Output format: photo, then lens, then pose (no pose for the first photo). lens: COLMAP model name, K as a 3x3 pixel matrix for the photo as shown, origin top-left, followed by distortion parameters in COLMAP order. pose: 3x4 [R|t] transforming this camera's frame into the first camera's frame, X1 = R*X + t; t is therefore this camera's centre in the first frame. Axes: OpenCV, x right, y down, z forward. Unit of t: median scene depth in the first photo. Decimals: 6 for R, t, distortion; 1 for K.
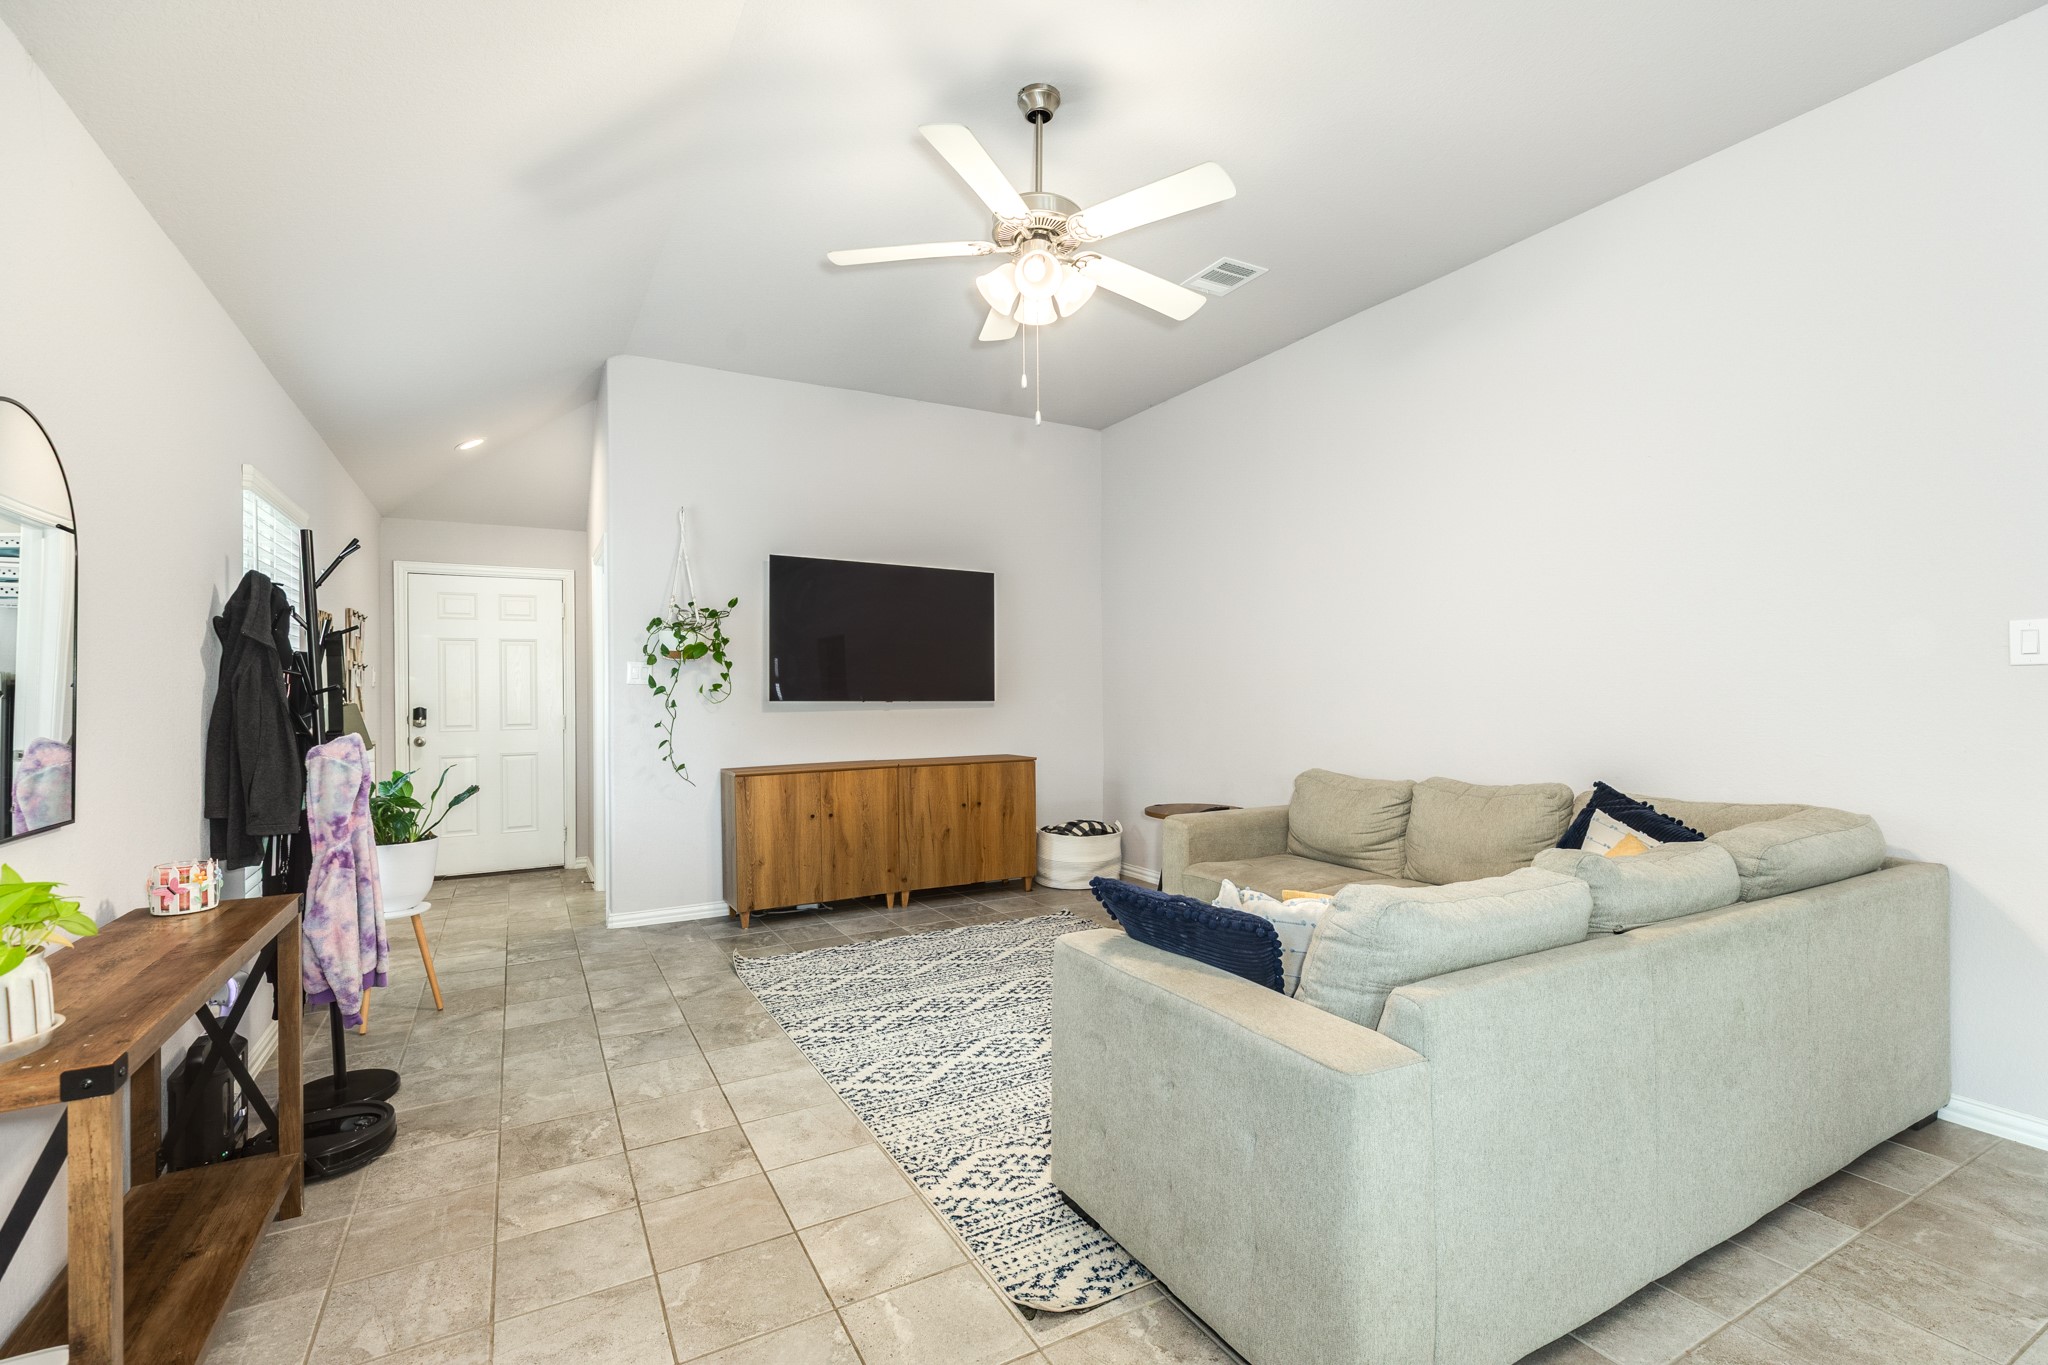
lens RADIAL K [[915.3, 0, 1022.7], [0, 915.3, 688.0], [0, 0, 1]] dist [-0.000220, -0.000001]
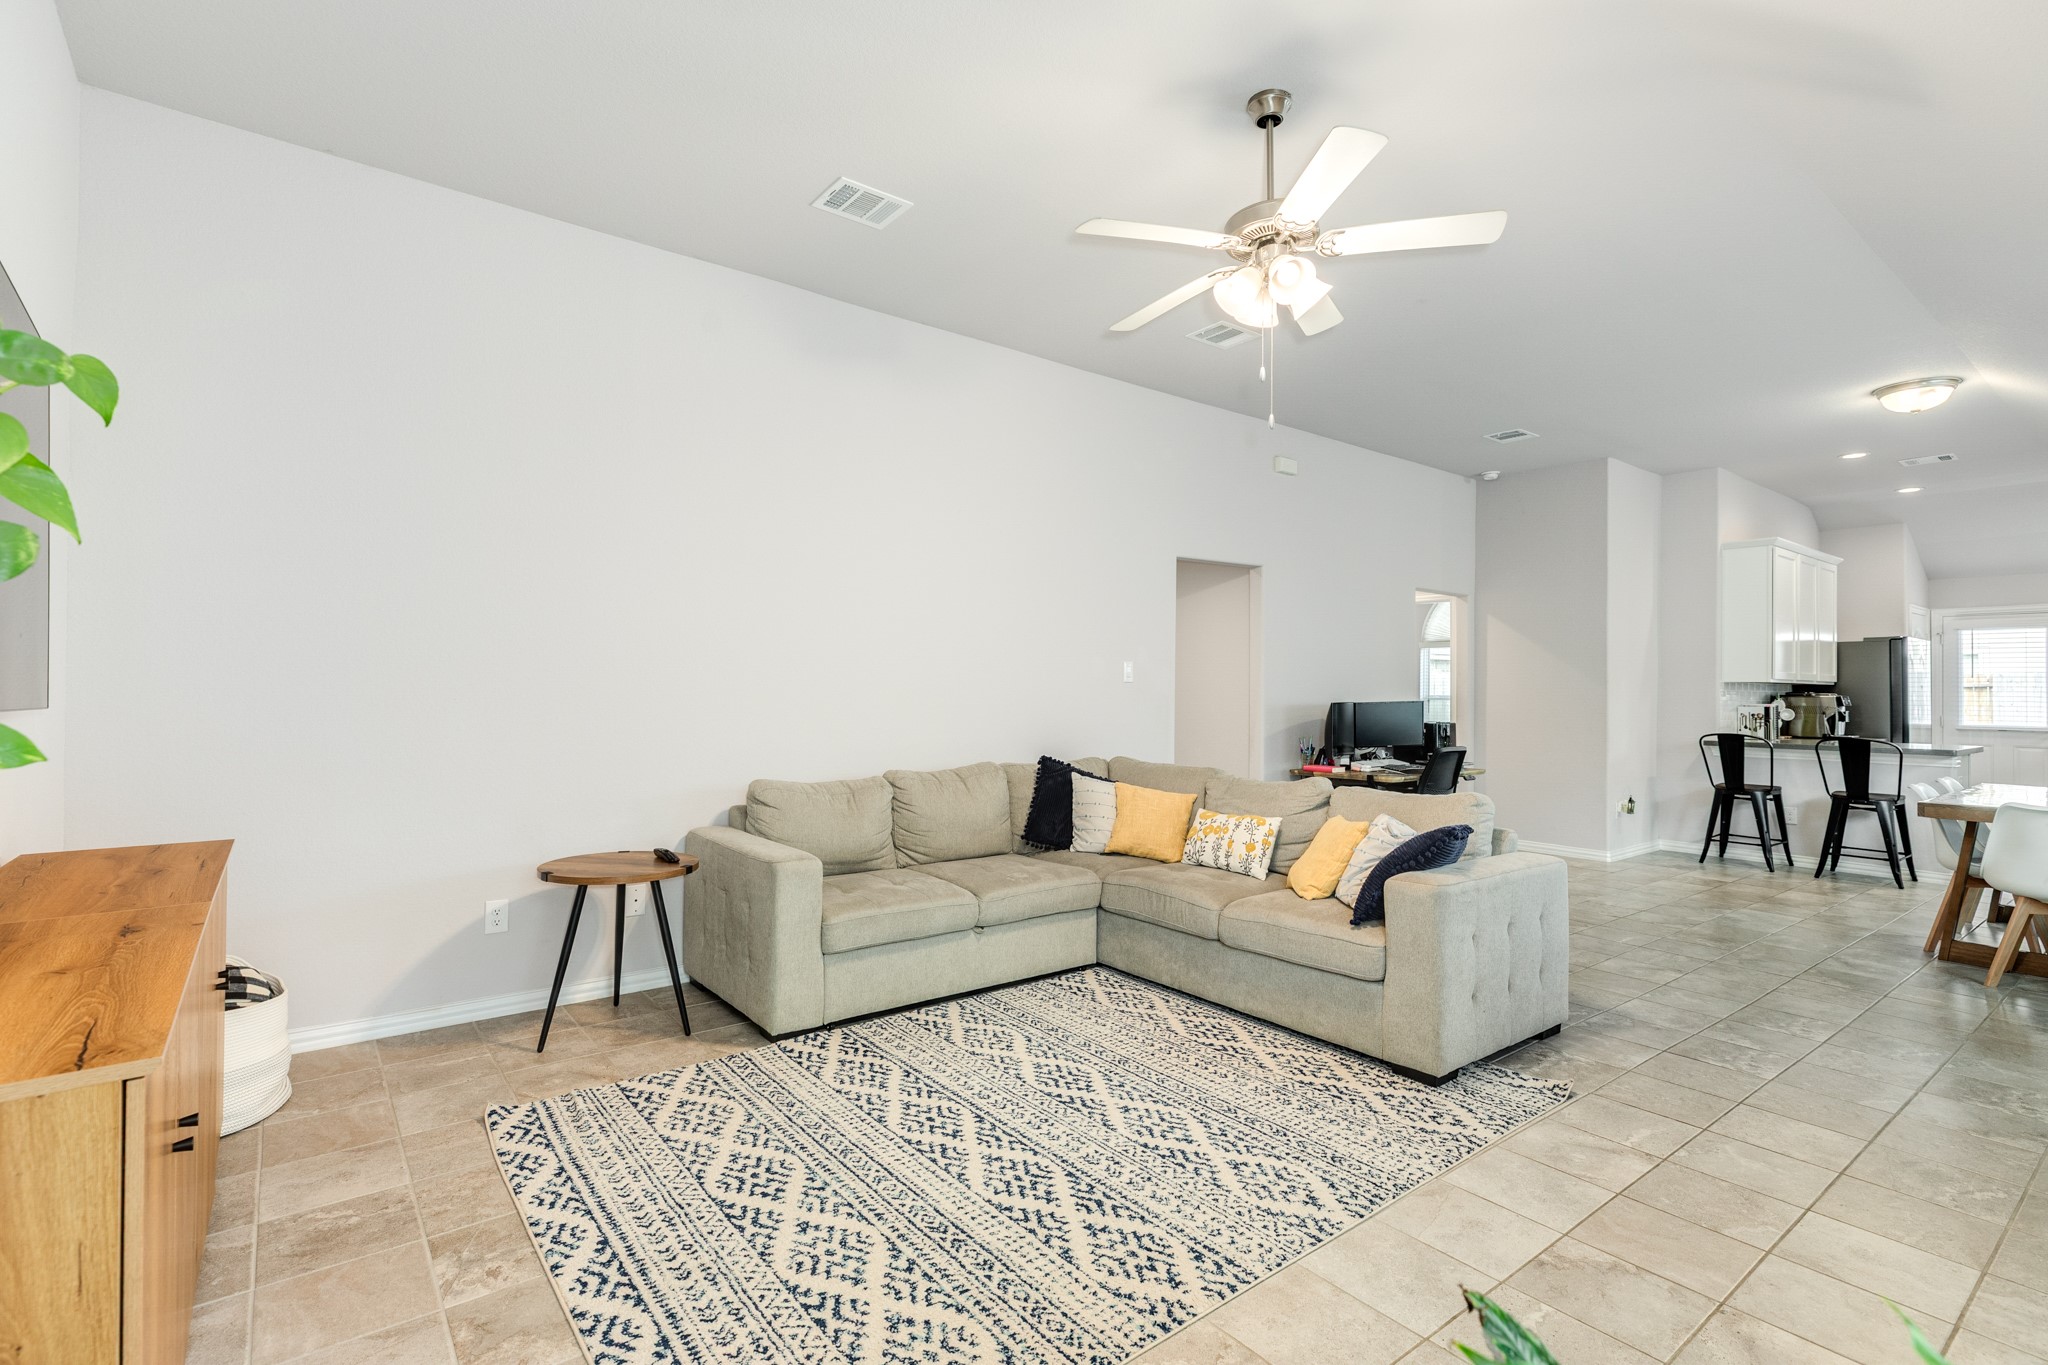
lens RADIAL K [[954.2, 0, 1018.2], [0, 954.2, 685.1], [0, 0, 1]] dist [0.002731, -0.000035]
pose [[-0.143870, 0.005288, 0.989582, -1.064745], [-0.011388, 0.999911, -0.006999, 0.007617], [-0.989531, -0.012277, -0.143797, 1.573507]]
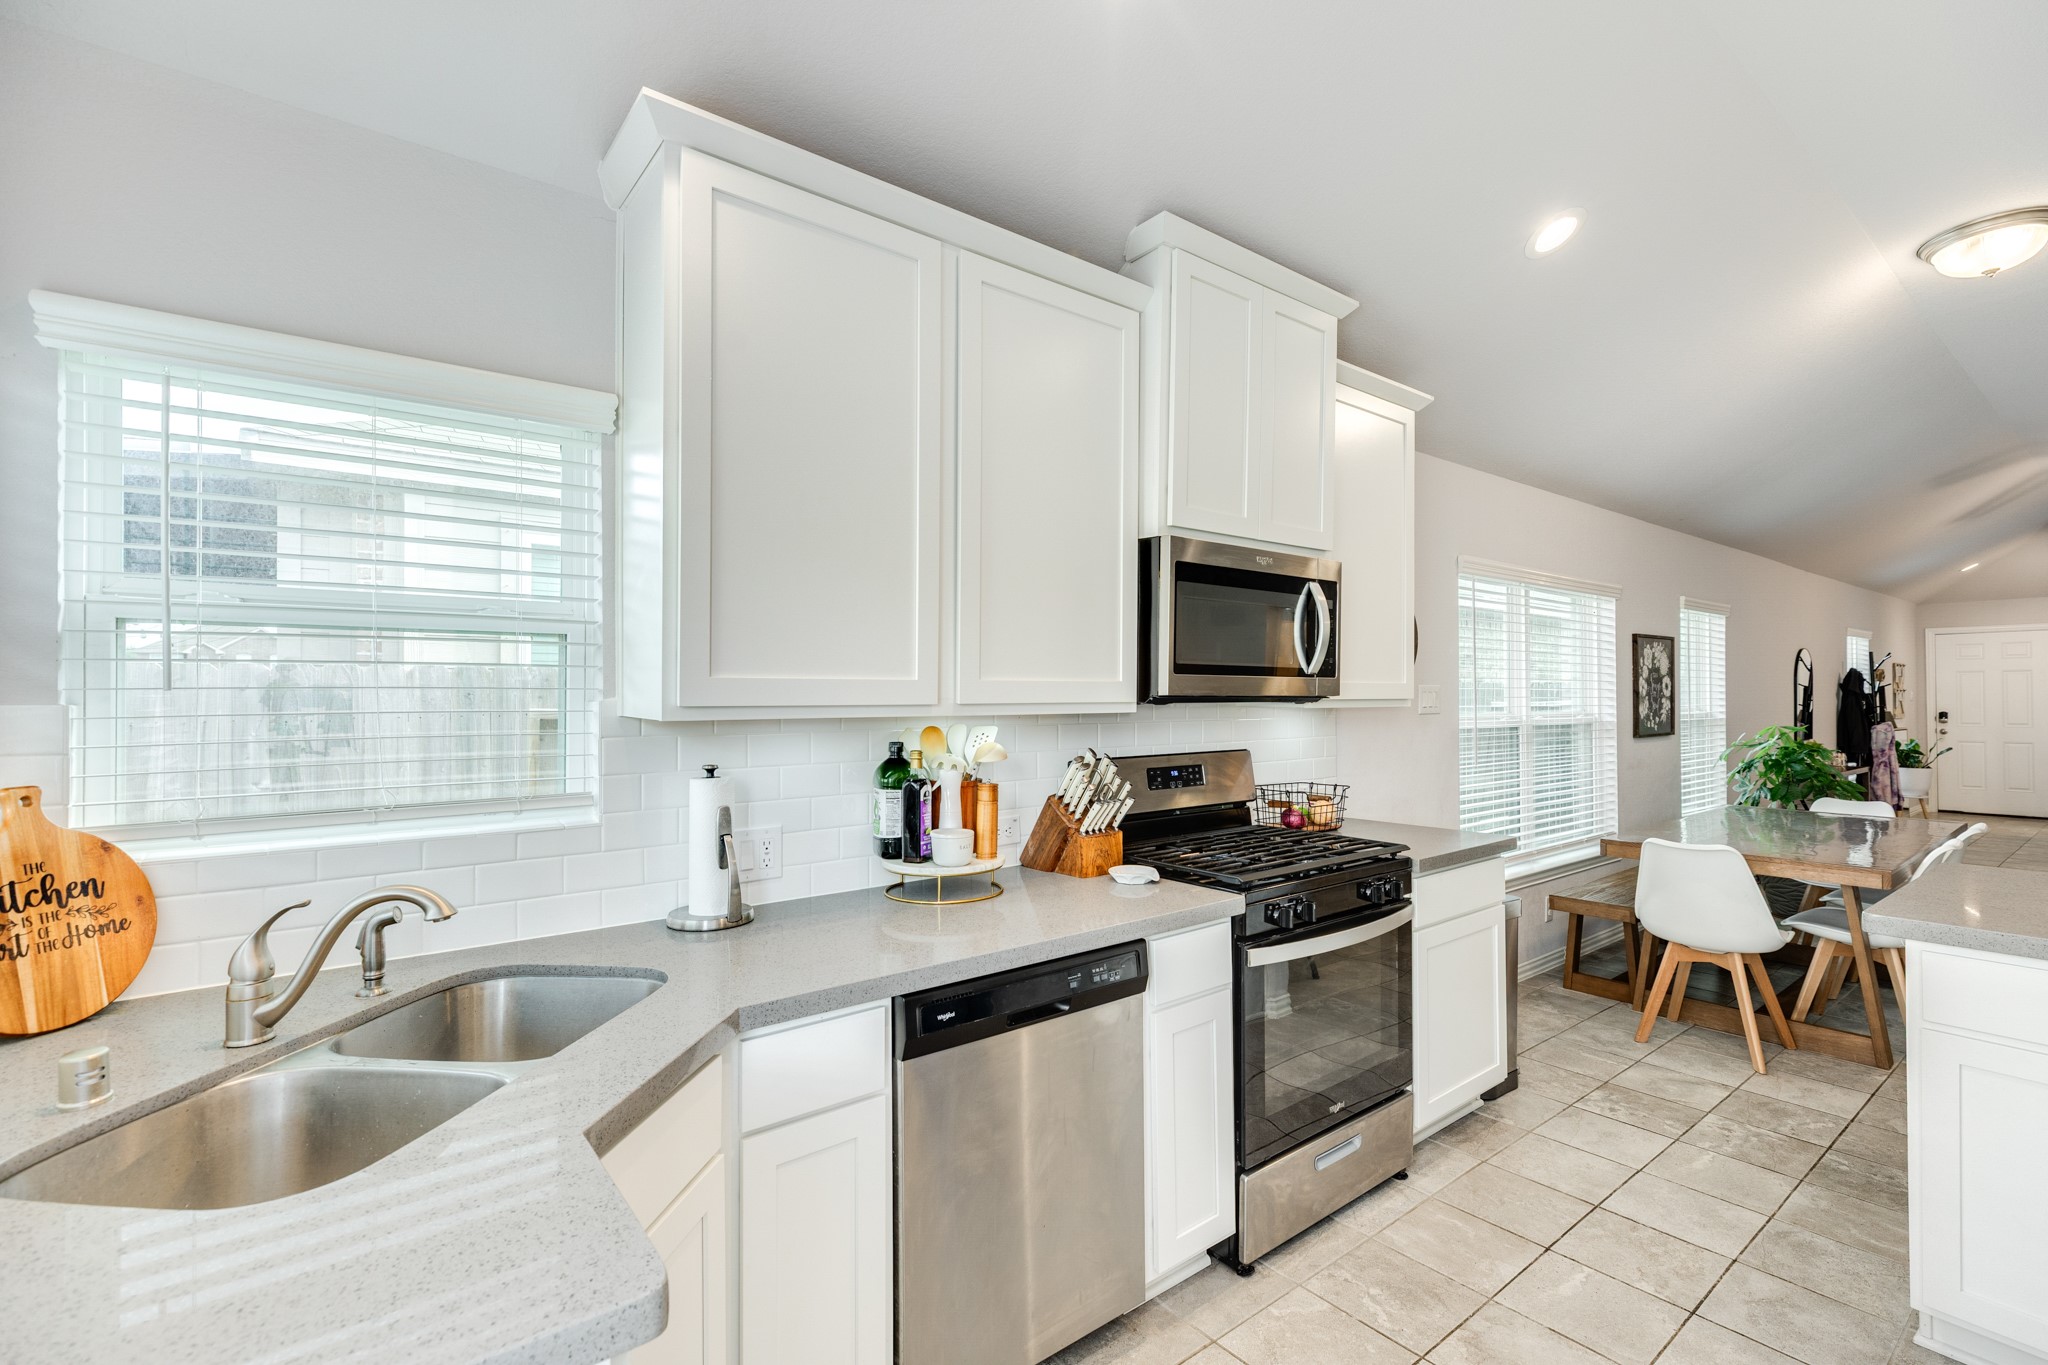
lens RADIAL K [[915.3, 0, 1025.2], [0, 915.3, 685.2], [0, 0, 1]] dist [-0.000220, -0.000001]
pose [[0.155630, -0.007166, -0.987789, 1.200148], [0.008007, 0.999950, -0.005993, -0.050353], [0.987783, -0.006976, 0.155679, -1.512736]]
